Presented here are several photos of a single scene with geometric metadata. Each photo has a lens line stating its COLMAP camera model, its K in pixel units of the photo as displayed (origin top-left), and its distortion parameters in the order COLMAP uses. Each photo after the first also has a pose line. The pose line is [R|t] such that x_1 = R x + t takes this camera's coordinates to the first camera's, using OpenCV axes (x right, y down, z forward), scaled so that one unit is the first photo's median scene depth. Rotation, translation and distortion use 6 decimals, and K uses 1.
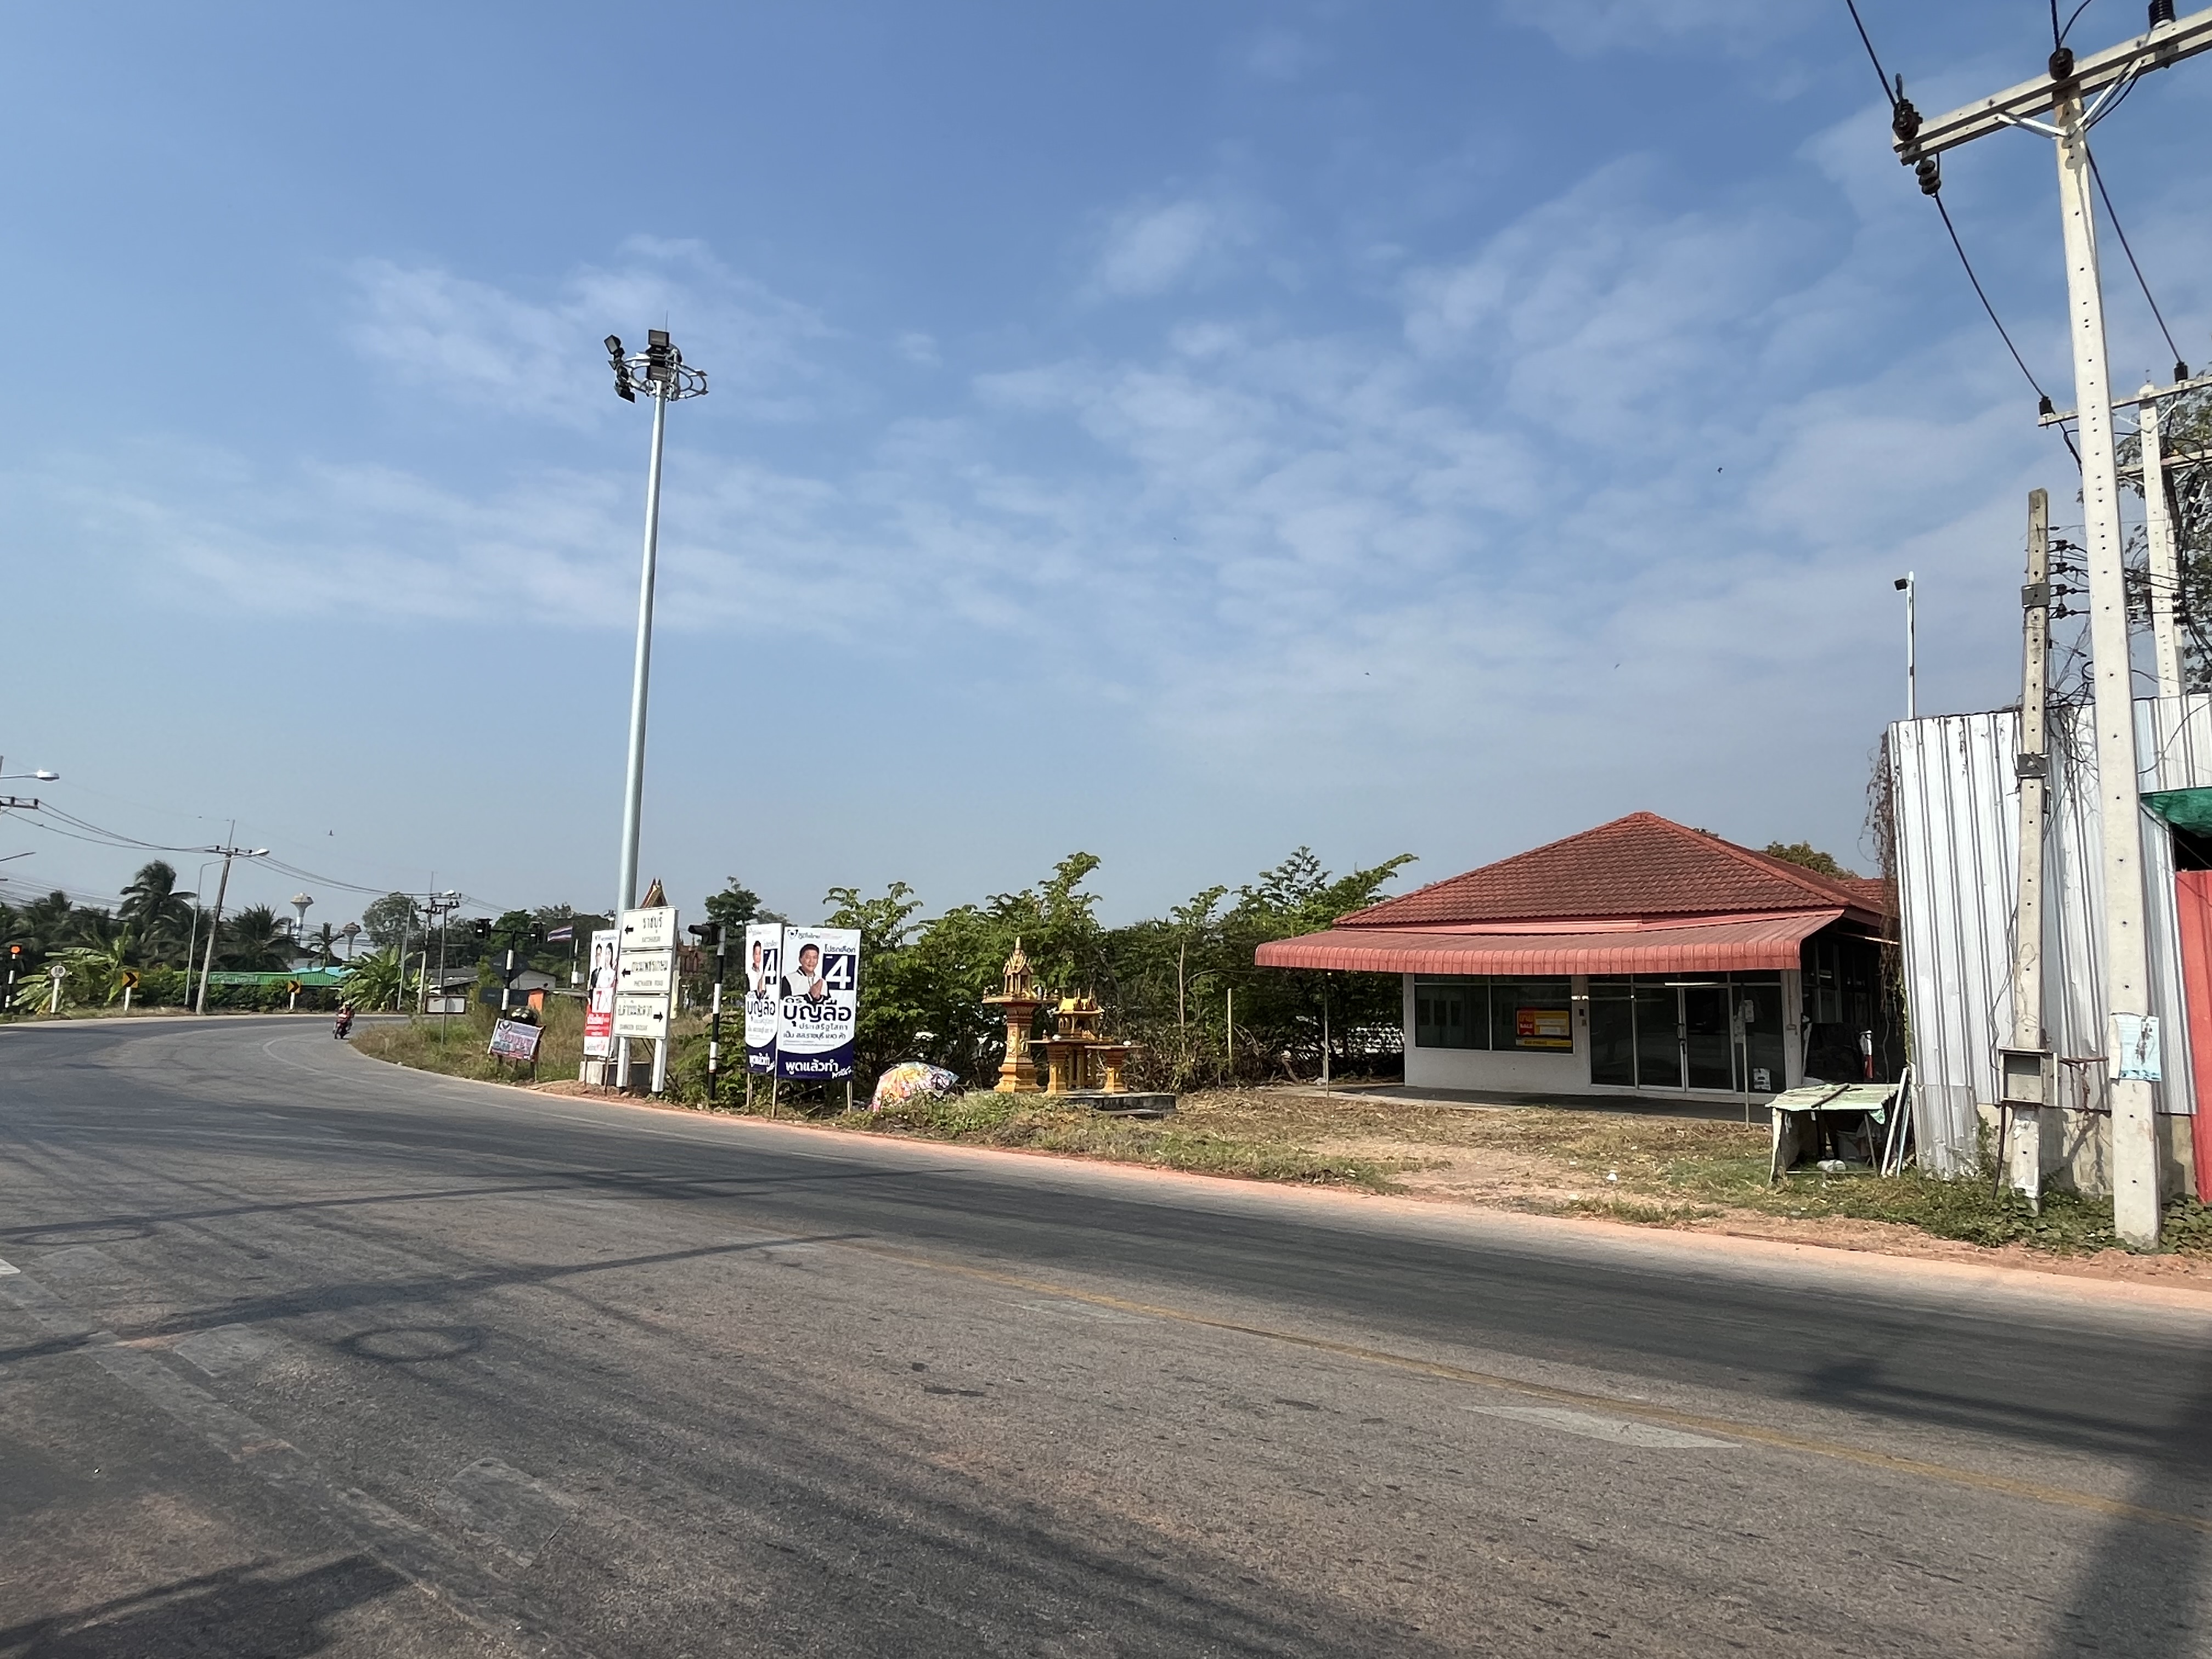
lens RADIAL K [[1254.1, 0, 1106.0], [0, 1254.1, 829.5], [0, 0, 1]] dist [-0.003686, -0.000765]
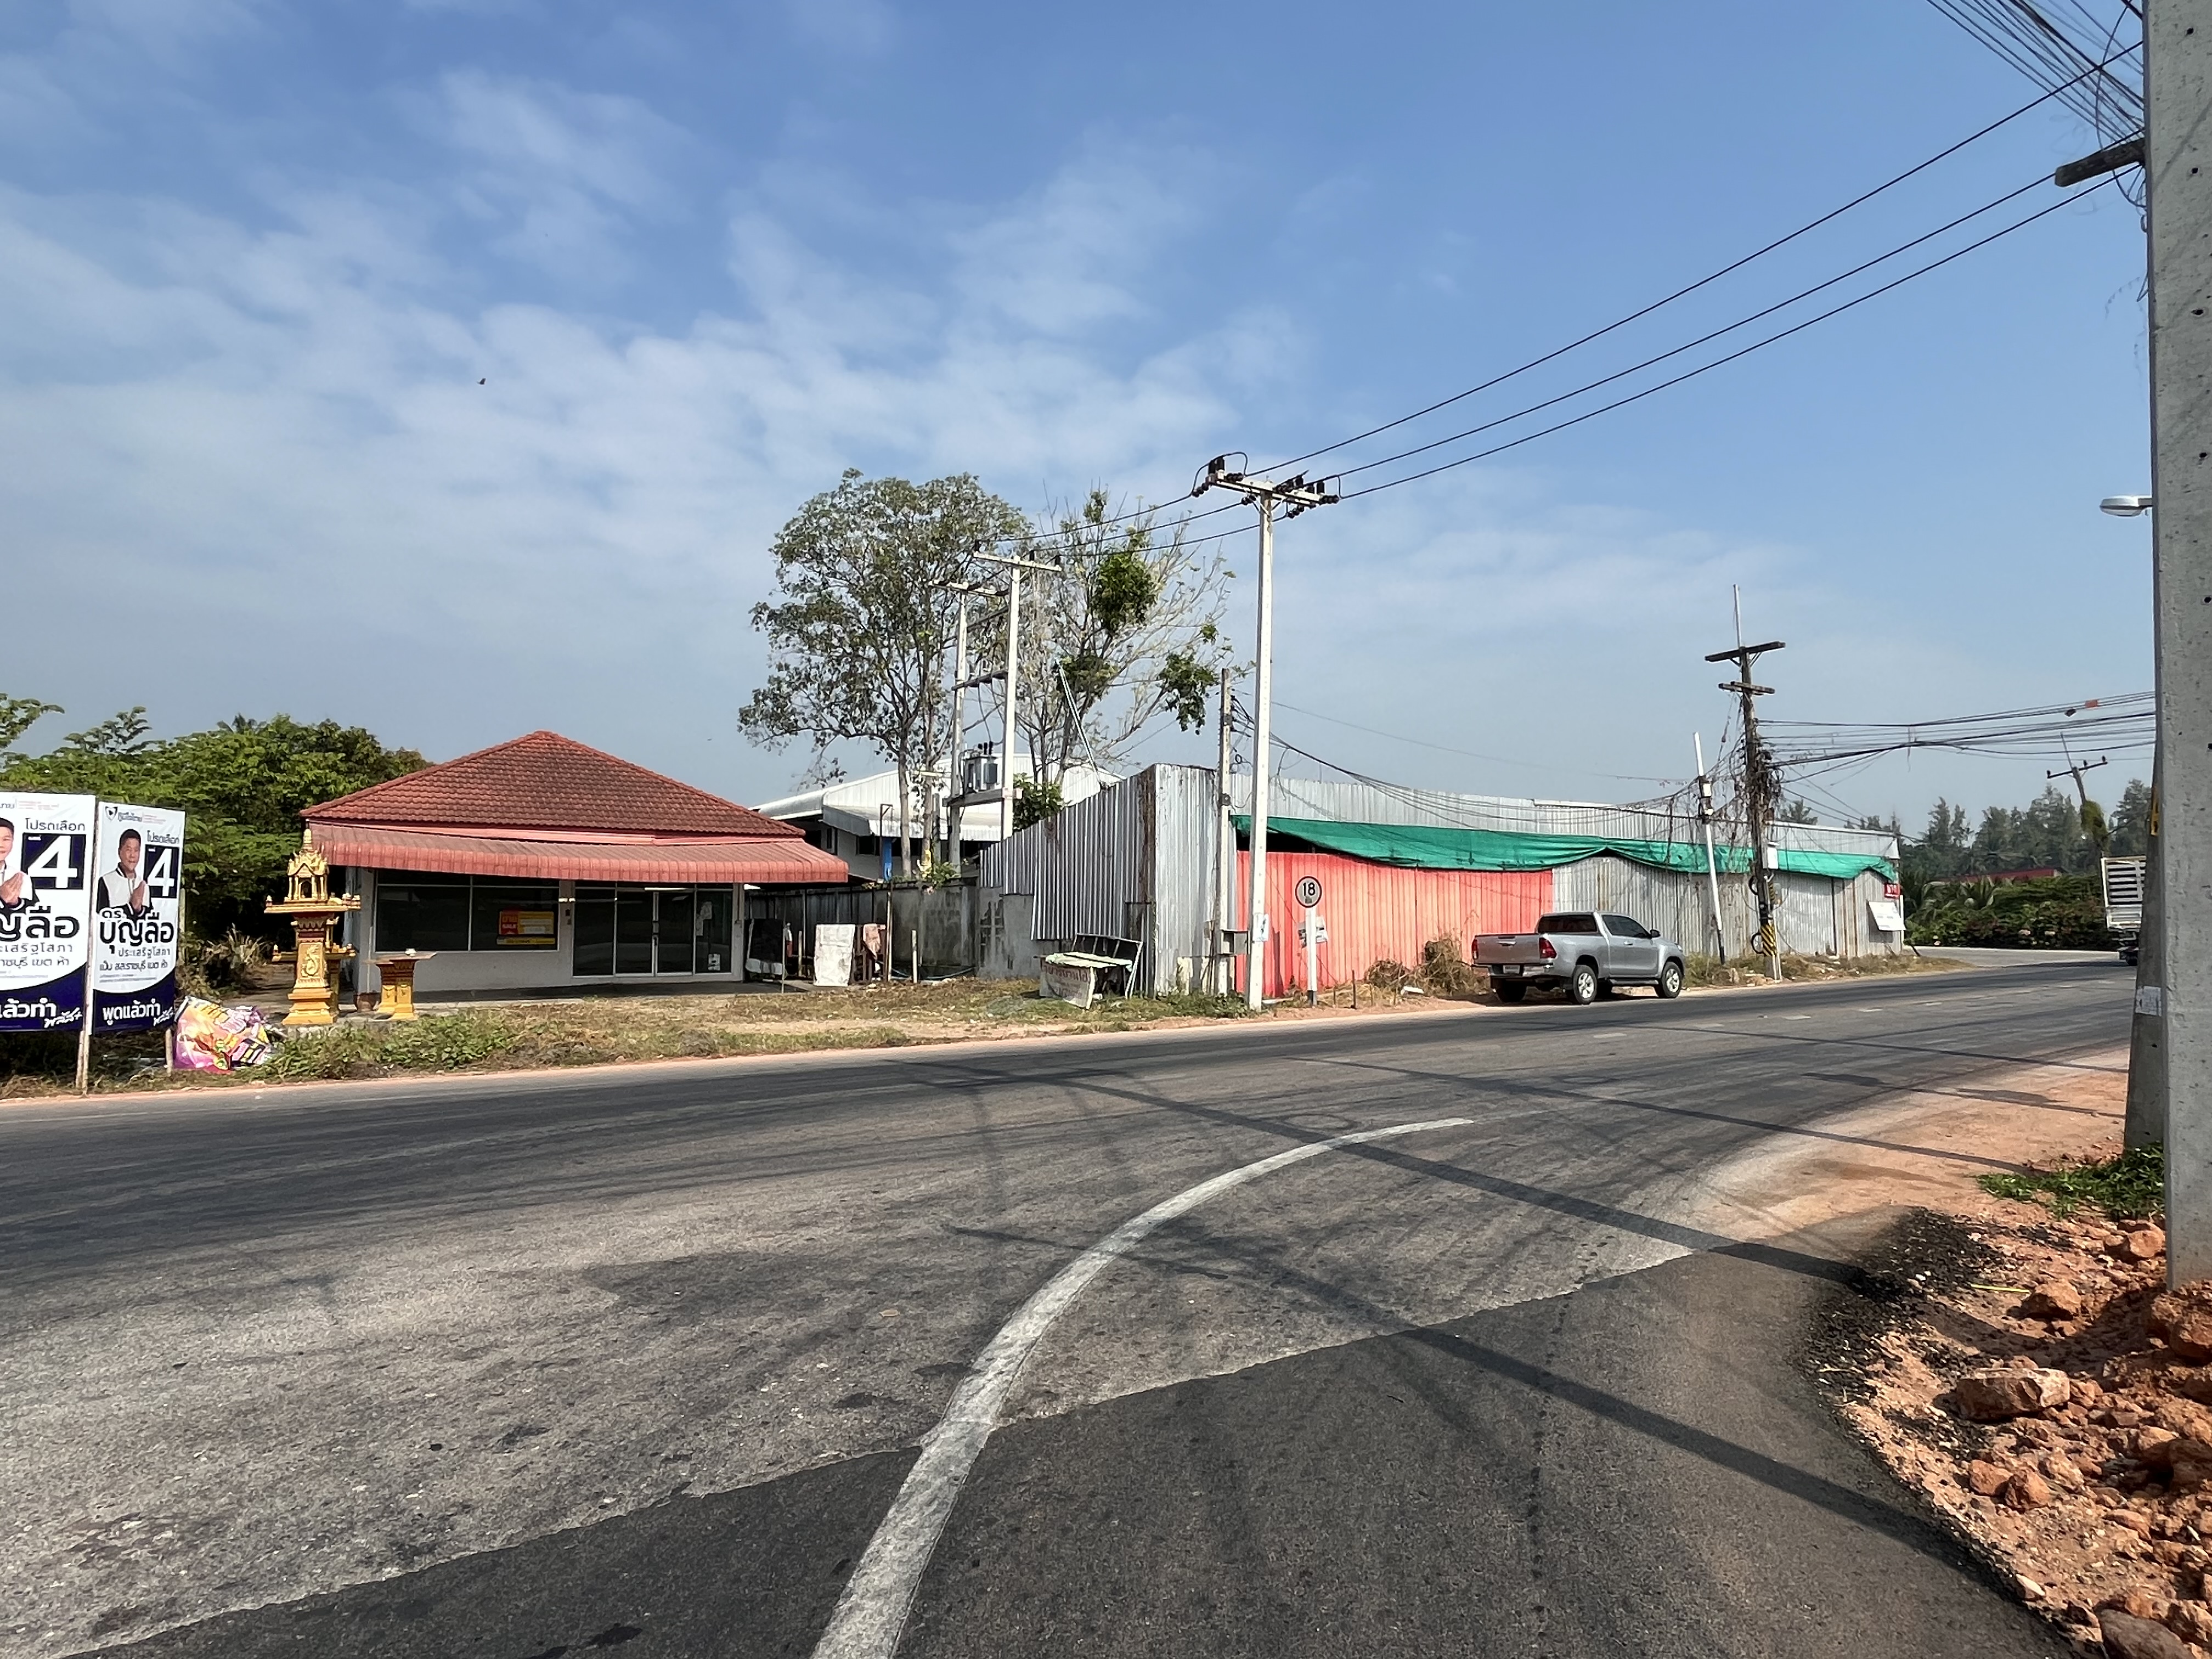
lens RADIAL K [[1232.4, 0, 1107.4], [0, 1232.4, 883.0], [0, 0, 1]] dist [-0.026048, 0.000239]
pose [[0.259486, 0.008940, 0.965706, -0.707495], [-0.133484, 0.990691, 0.026696, 0.033077], [-0.956477, -0.135834, 0.258264, 0.333683]]
